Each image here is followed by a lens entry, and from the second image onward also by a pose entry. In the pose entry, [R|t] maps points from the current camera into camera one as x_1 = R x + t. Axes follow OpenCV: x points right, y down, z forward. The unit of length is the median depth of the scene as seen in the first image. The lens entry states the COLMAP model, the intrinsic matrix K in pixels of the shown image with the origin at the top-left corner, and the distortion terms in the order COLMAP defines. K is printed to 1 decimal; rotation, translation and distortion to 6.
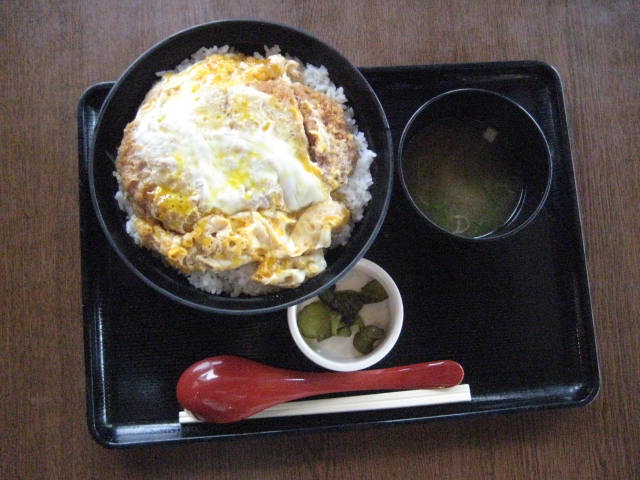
lens RADIAL K [[670.6, 0, 320.0], [0, 670.6, 240.0], [0, 0, 1]] dist [-0.152125, -0.002262]
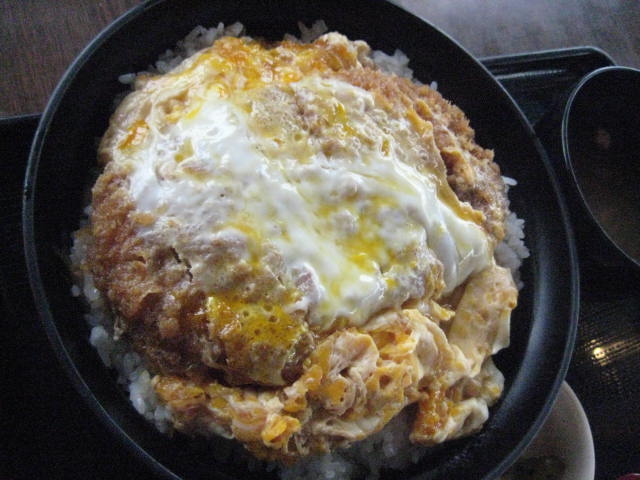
lens RADIAL K [[670.6, 0, 320.0], [0, 670.6, 240.0], [0, 0, 1]] dist [-0.152125, -0.002262]
pose [[0.908724, -0.160989, 0.385101, -0.343718], [0.213745, 0.971956, -0.098057, -0.057302], [-0.358515, 0.171421, 0.917650, 0.548262]]
